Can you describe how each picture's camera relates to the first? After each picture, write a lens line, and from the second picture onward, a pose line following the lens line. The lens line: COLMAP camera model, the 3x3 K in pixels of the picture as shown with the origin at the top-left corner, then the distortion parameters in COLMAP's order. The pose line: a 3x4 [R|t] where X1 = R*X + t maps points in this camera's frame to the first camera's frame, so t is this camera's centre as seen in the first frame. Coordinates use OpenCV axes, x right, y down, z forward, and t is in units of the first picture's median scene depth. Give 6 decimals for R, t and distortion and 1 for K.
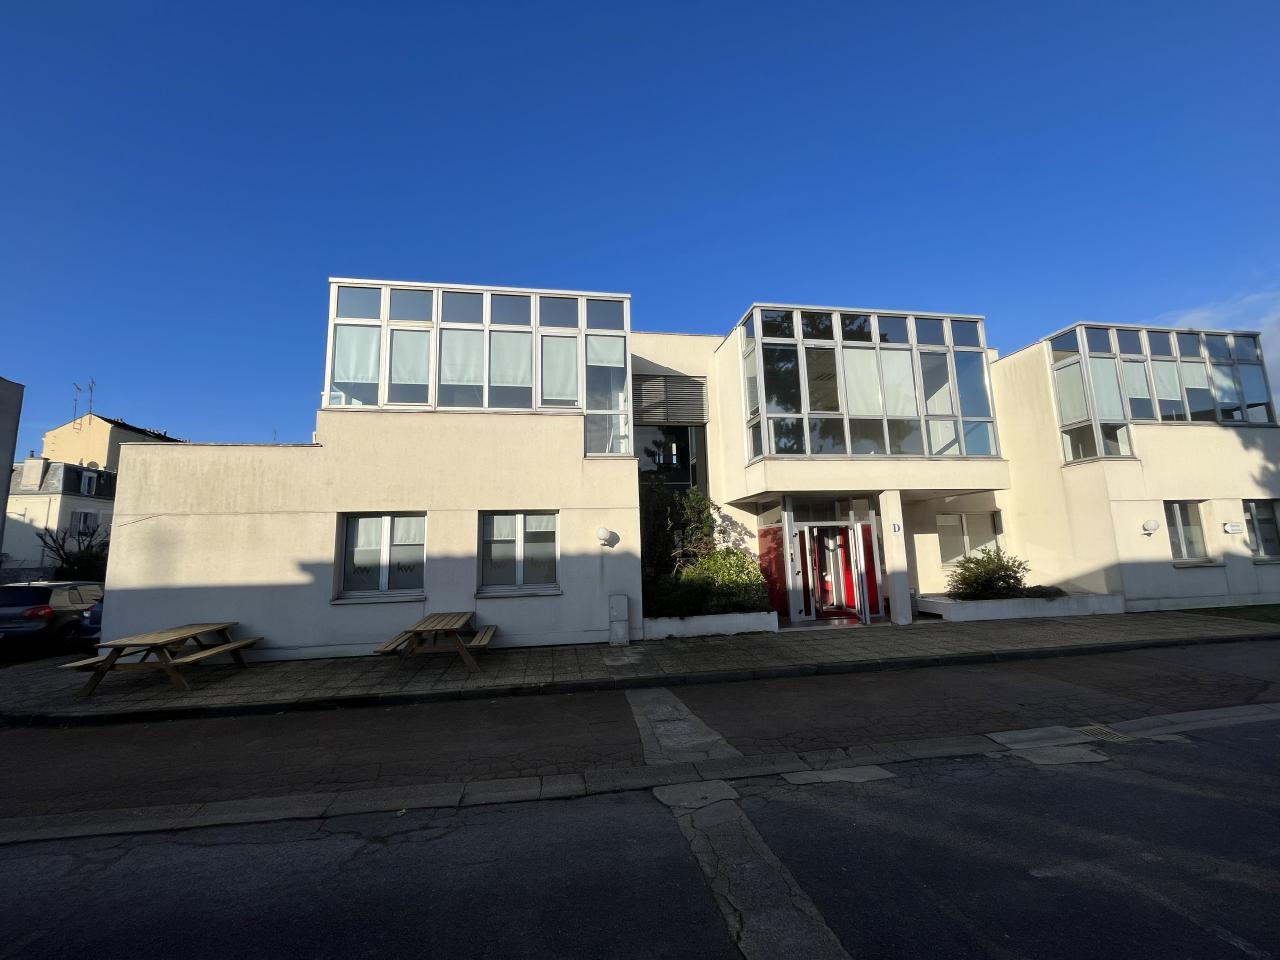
lens RADIAL K [[447.9, 0, 640.0], [0, 447.9, 480.0], [0, 0, 1]] dist [0.006292, 0.000007]
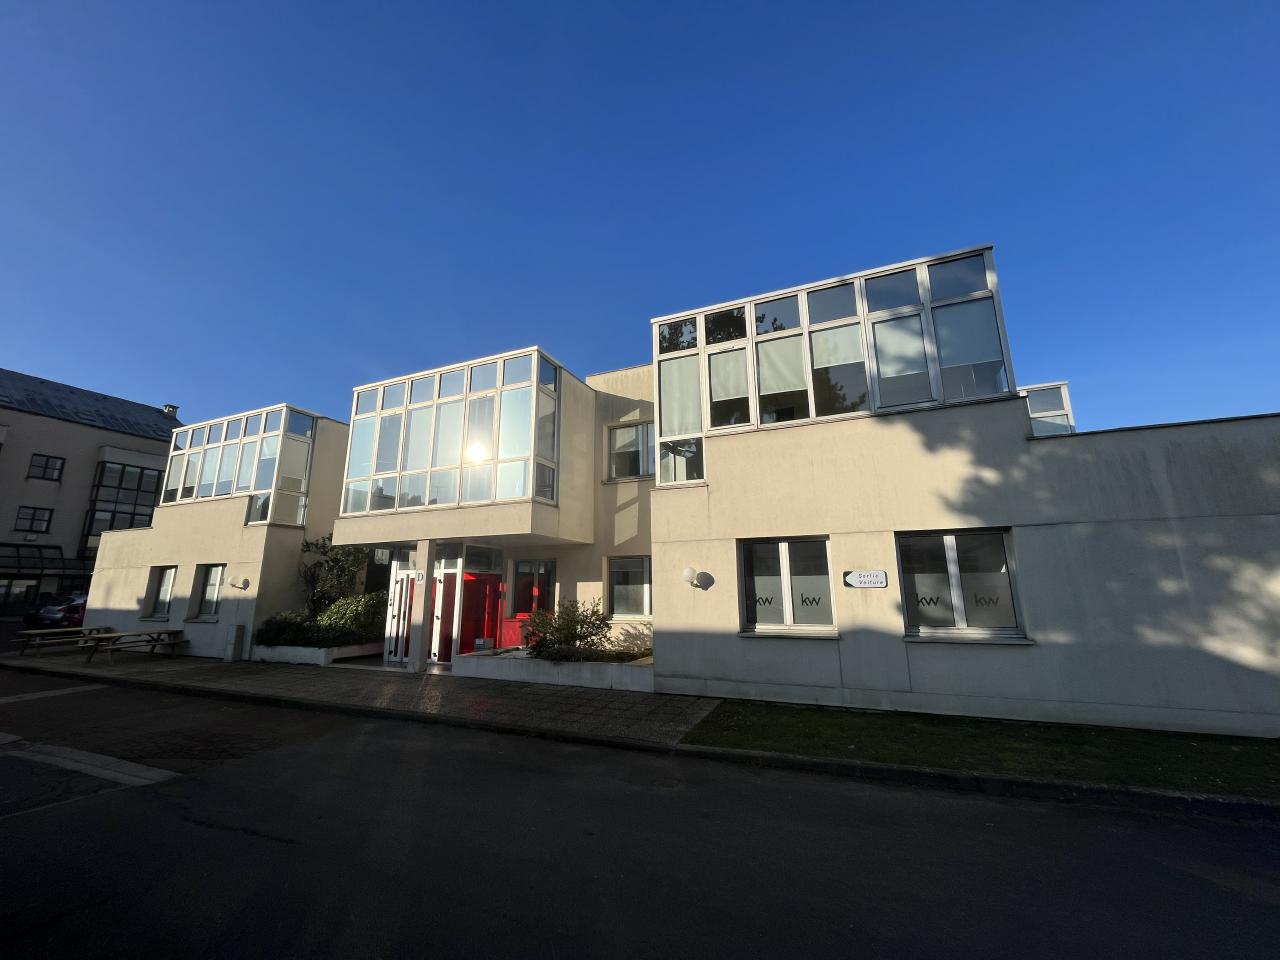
lens RADIAL K [[509.6, 0, 640.0], [0, 509.6, 480.0], [0, 0, 1]] dist [0.037562, -0.000015]
pose [[0.838753, -0.086601, -0.537581, 1.507679], [0.059912, 0.995955, -0.066966, -0.007853], [0.541205, 0.023961, 0.840549, 0.237732]]
